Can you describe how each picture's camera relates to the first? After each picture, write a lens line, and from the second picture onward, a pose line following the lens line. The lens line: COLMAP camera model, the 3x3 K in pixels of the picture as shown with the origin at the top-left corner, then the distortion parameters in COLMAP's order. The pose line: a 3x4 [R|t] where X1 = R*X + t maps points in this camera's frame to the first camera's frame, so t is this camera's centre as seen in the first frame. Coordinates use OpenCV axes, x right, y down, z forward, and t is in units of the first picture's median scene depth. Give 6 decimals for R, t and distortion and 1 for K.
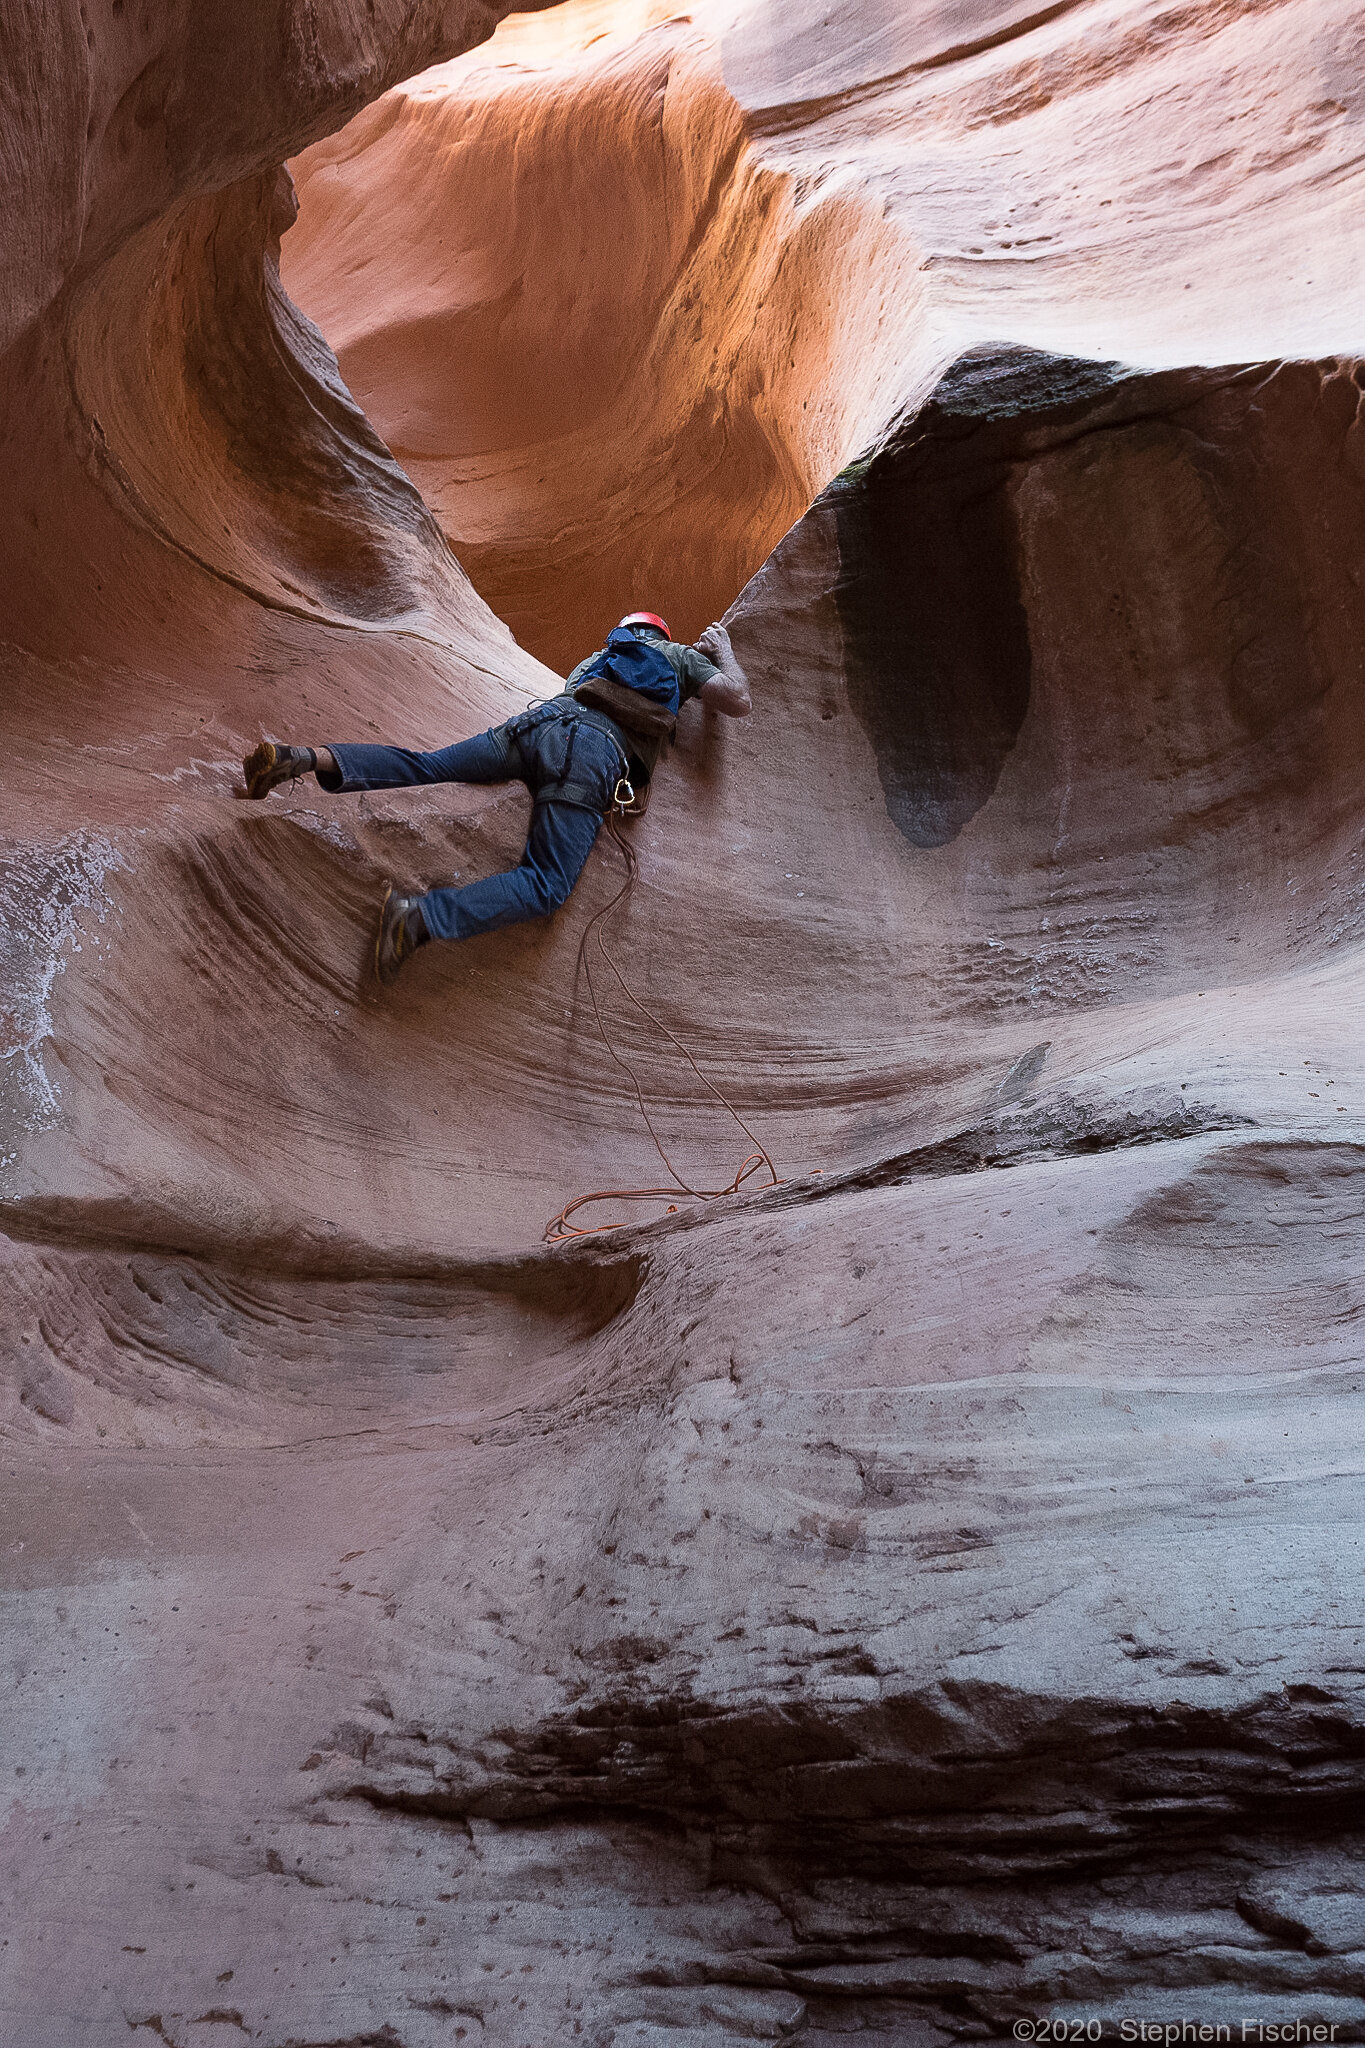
lens RADIAL K [[2336.5, 0, 684.2], [0, 2336.5, 1026.4], [0, 0, 1]] dist [0.003803, 0.000000]
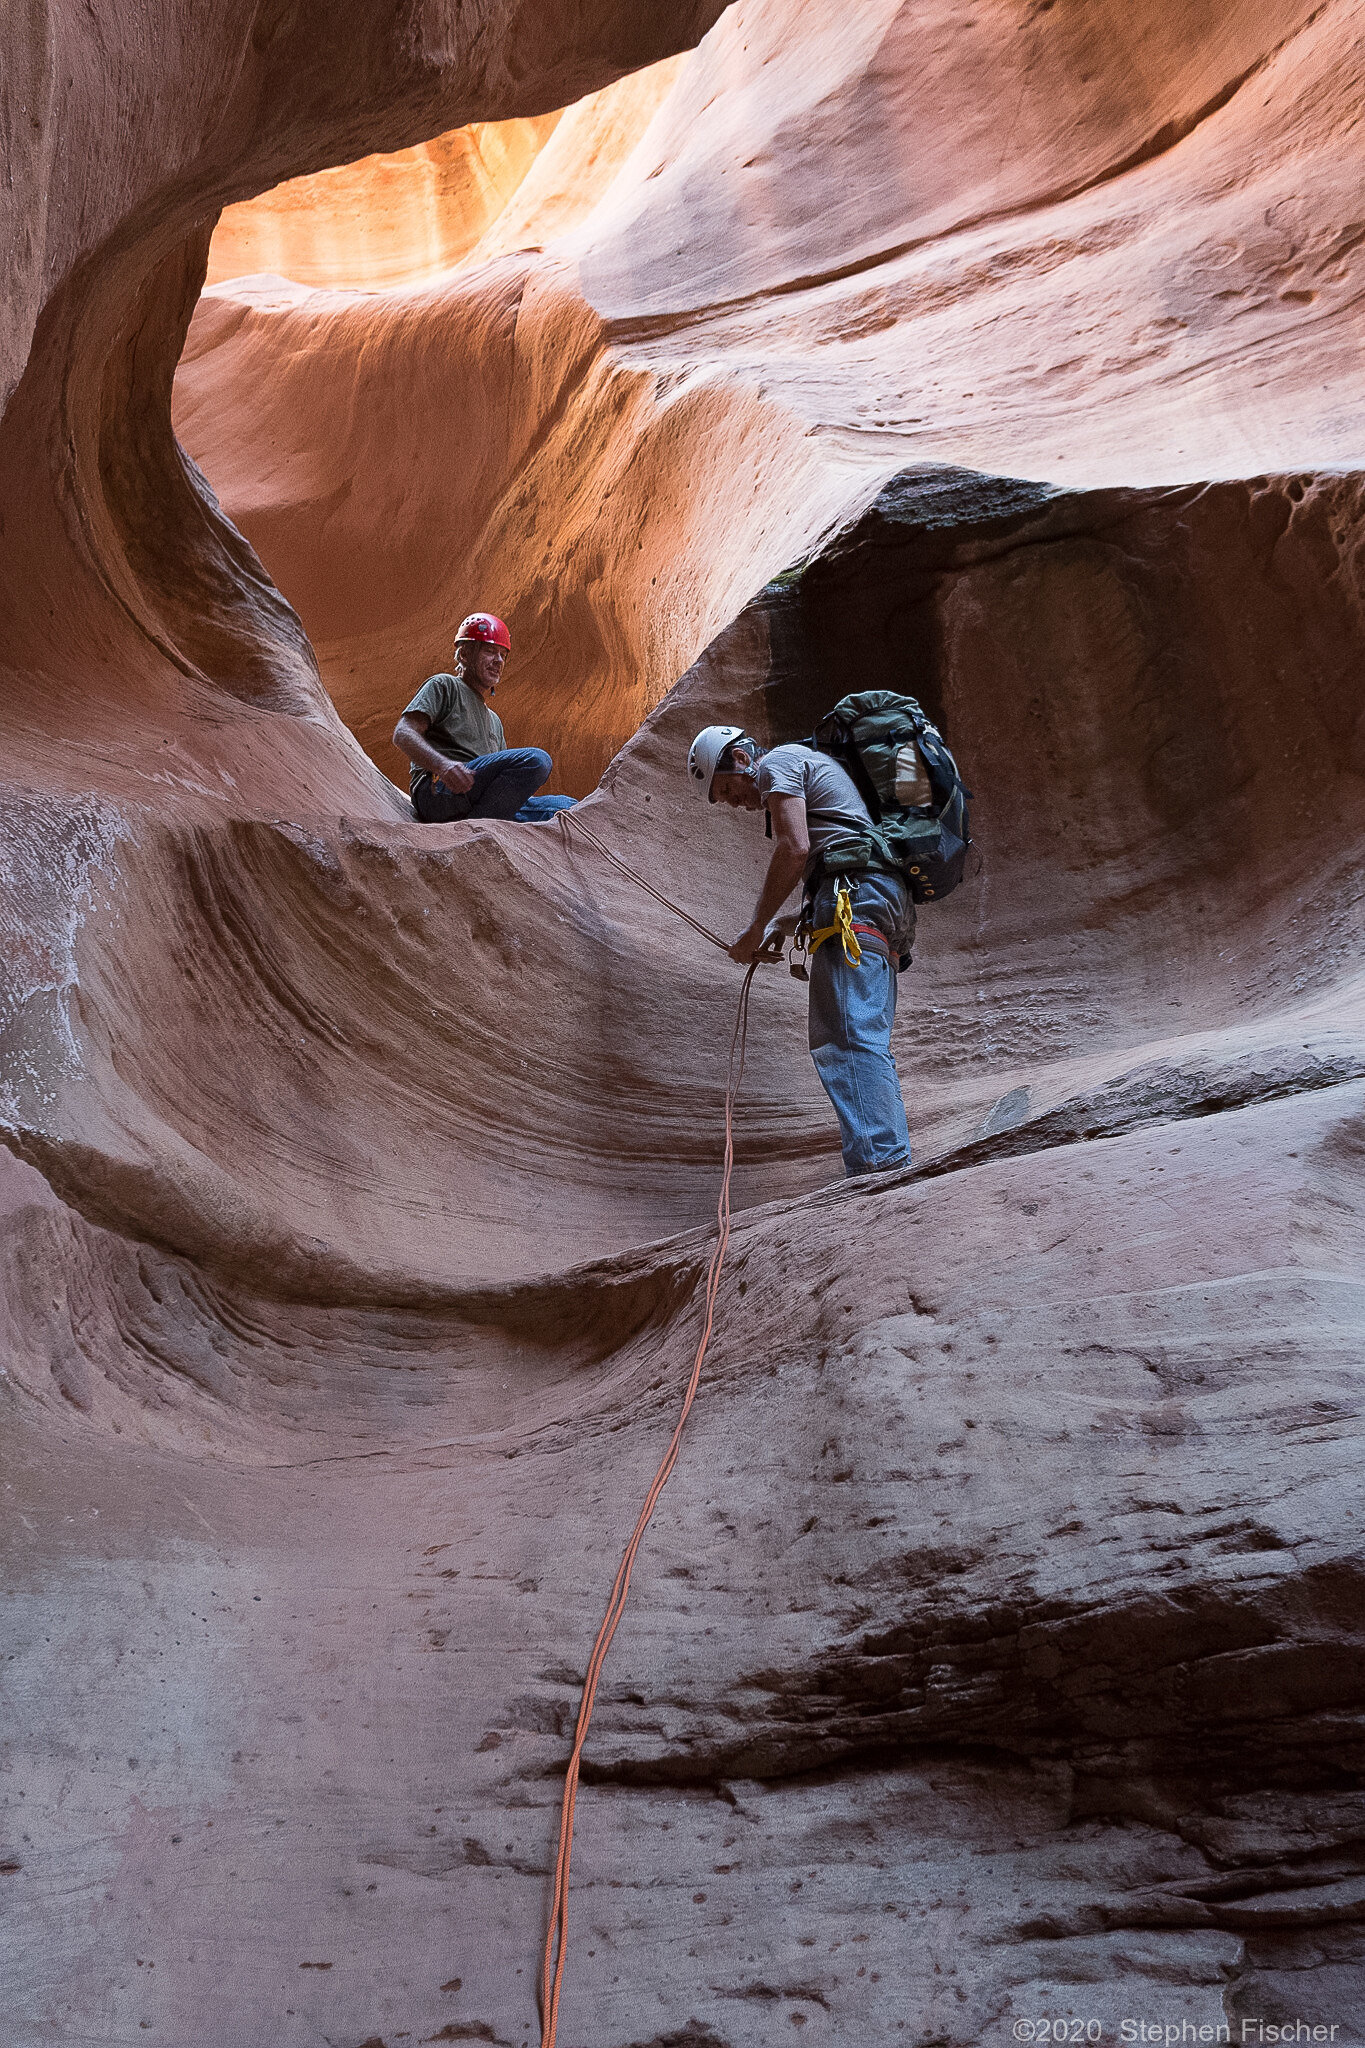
lens RADIAL K [[2047.1, 0, 680.7], [0, 2047.1, 1021.2], [0, 0, 1]] dist [0.007276, 0.000000]
pose [[0.978335, 0.042649, 0.202587, -0.173266], [-0.011446, 0.988197, -0.152763, 0.116648], [-0.206711, 0.147135, 0.967276, 0.159531]]
